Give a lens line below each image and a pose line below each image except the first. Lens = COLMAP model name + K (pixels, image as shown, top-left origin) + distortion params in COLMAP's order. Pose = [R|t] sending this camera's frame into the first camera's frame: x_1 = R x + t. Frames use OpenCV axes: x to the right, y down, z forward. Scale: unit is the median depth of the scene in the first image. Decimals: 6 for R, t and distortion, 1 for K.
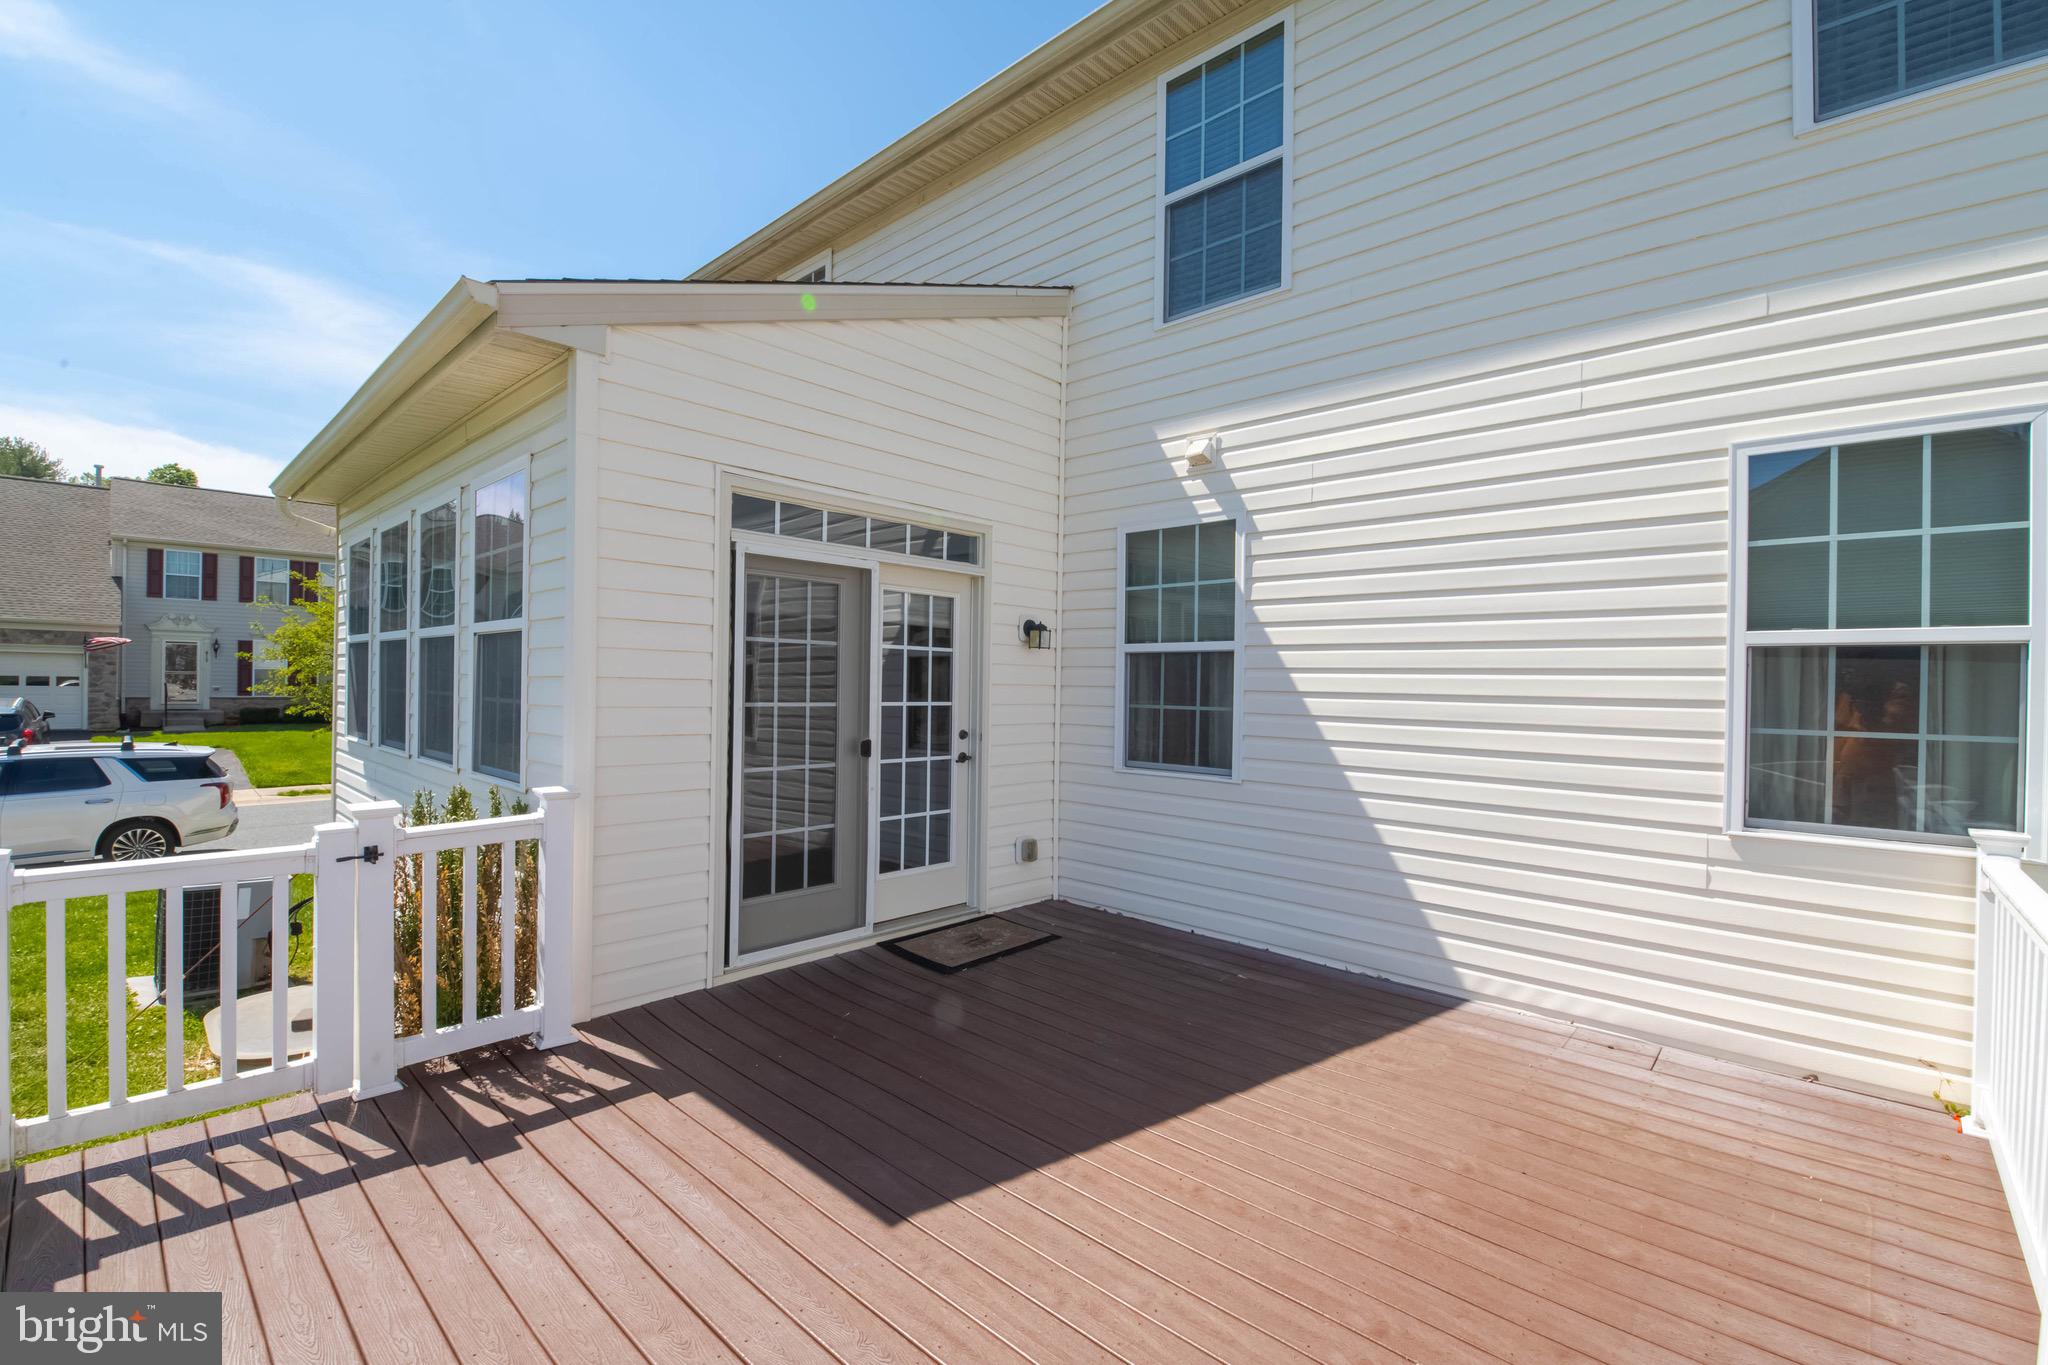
lens RADIAL K [[879.4, 0, 1024.0], [0, 879.4, 682.5], [0, 0, 1]] dist [0.001543, -0.011262]
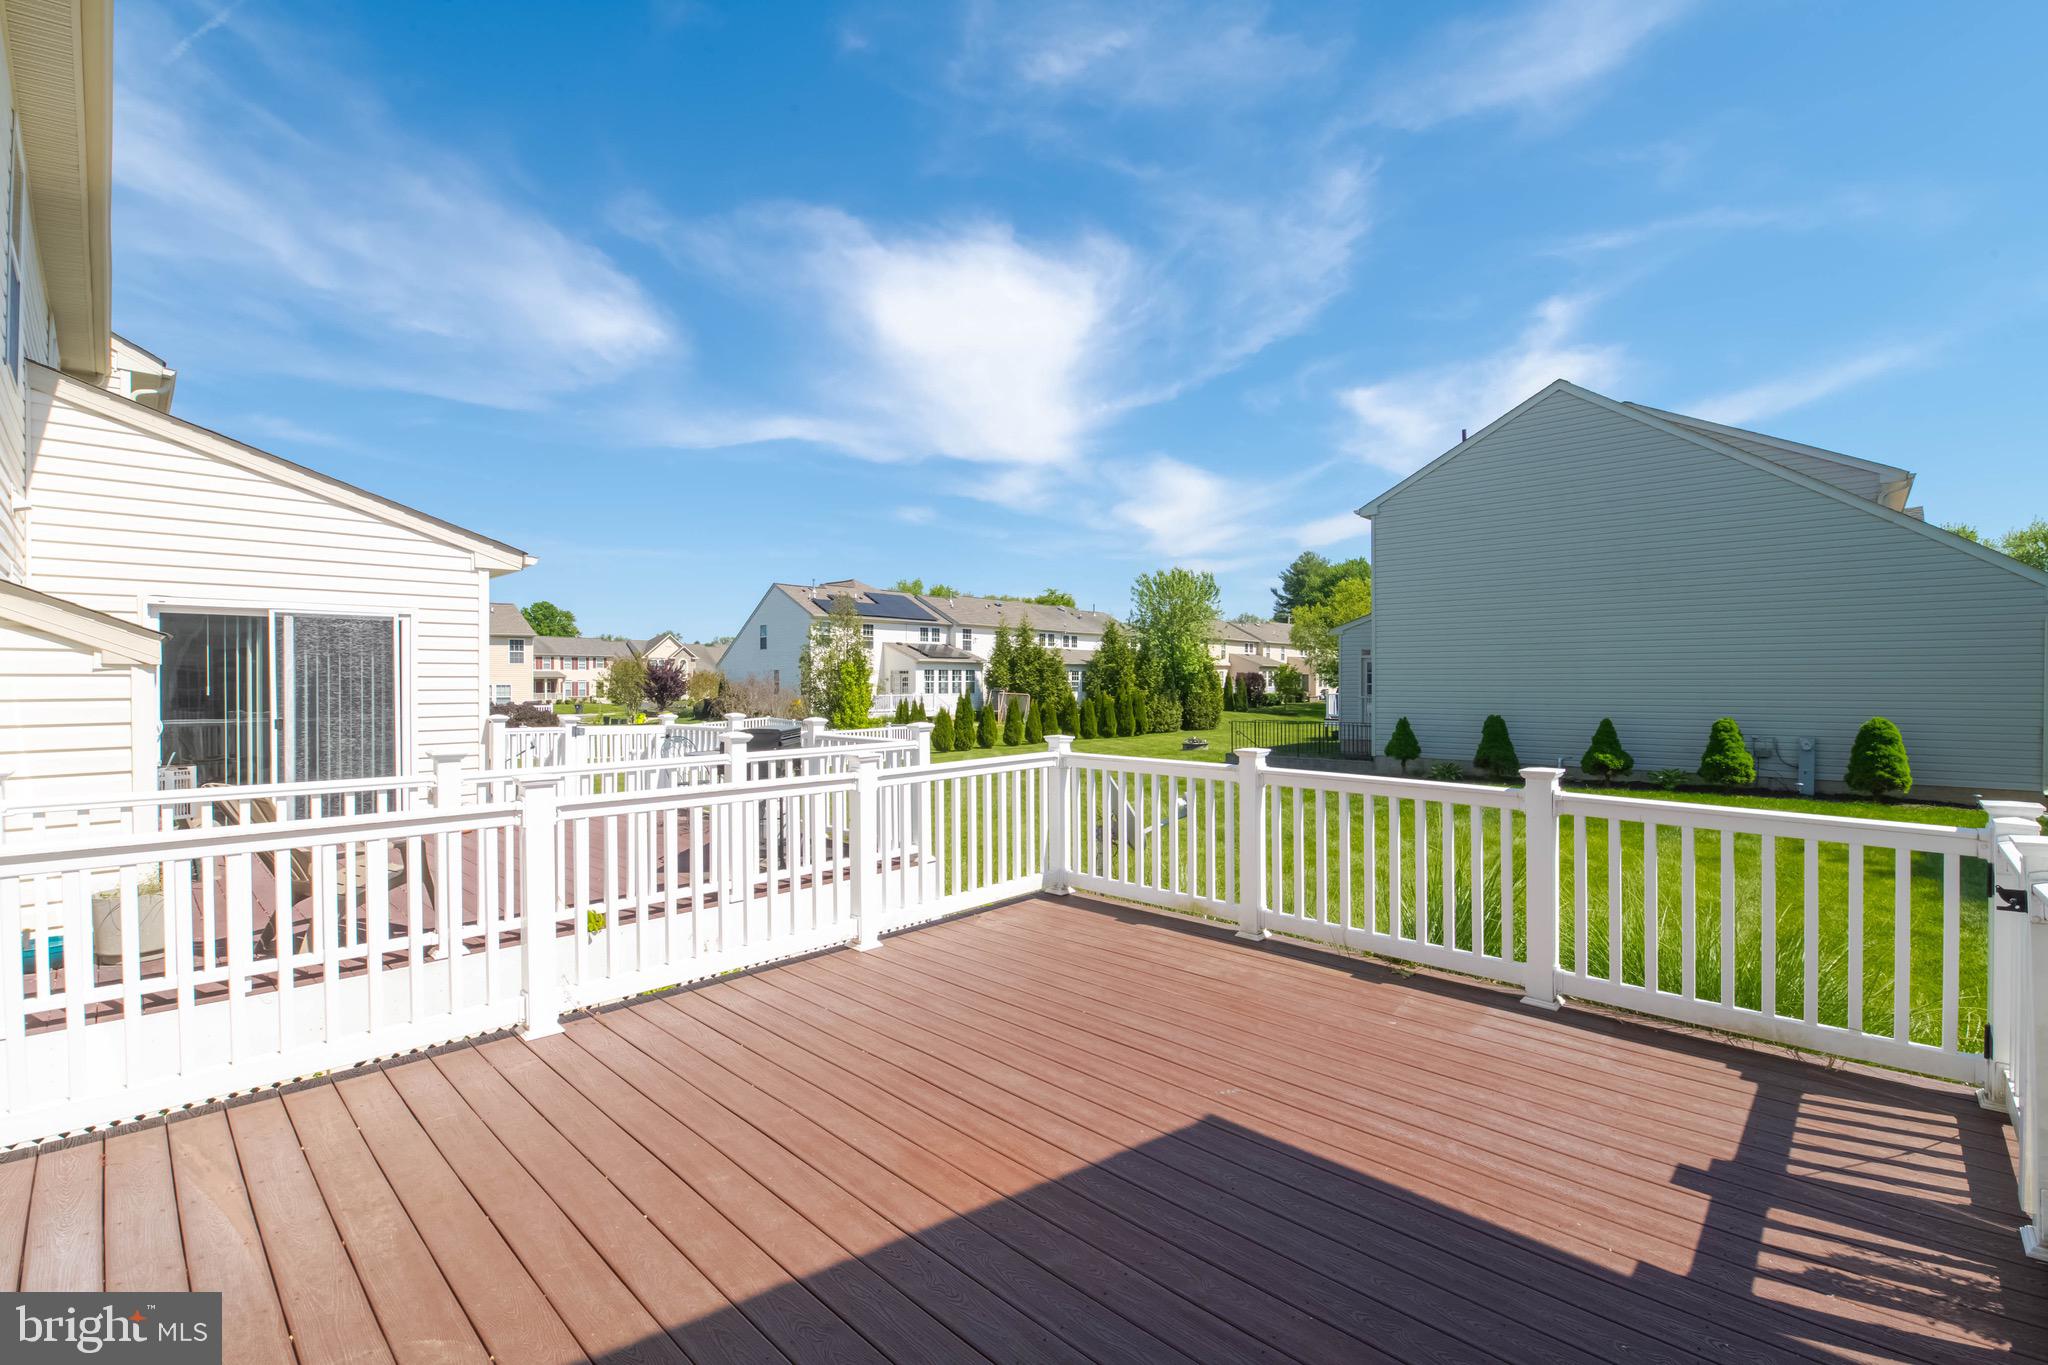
lens RADIAL K [[879.4, 0, 1024.0], [0, 879.4, 682.5], [0, 0, 1]] dist [0.001543, -0.011262]
pose [[-0.999652, -0.020982, 0.016006, 0.075065], [-0.020881, 0.999761, 0.006444, 0.020384], [-0.016138, 0.006107, -0.999851, 1.576005]]
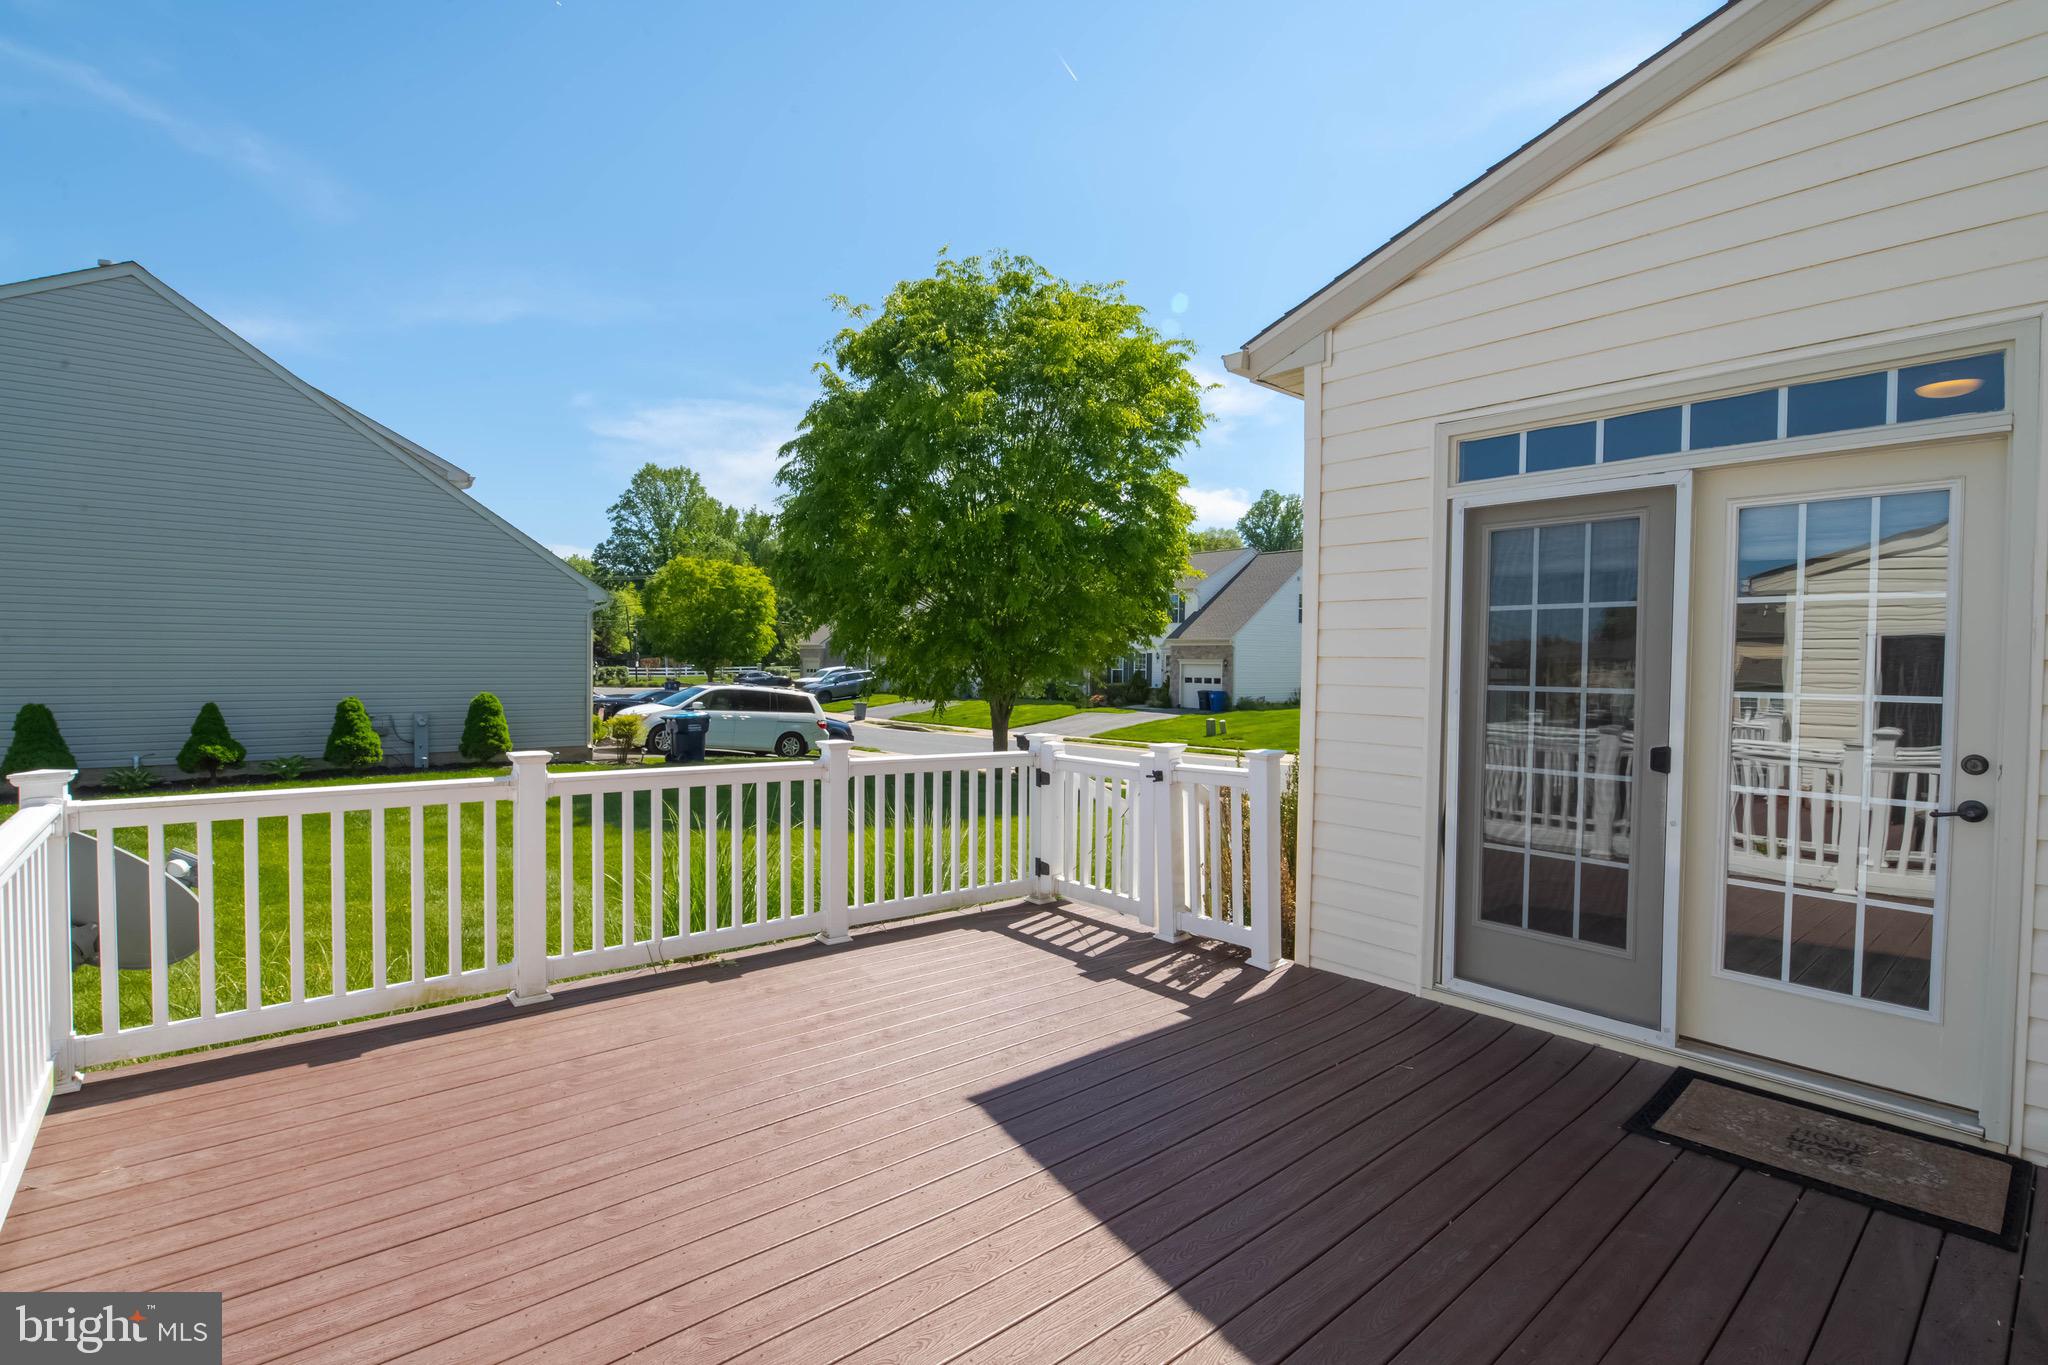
lens RADIAL K [[944.2, 0, 1055.2], [0, 944.2, 684.6], [0, 0, 1]] dist [-0.028491, -0.000353]
pose [[-0.098283, -0.001773, -0.995157, 0.798951], [-0.016446, 0.999865, -0.000157, 0.038208], [0.995023, 0.016351, -0.098299, 0.888678]]
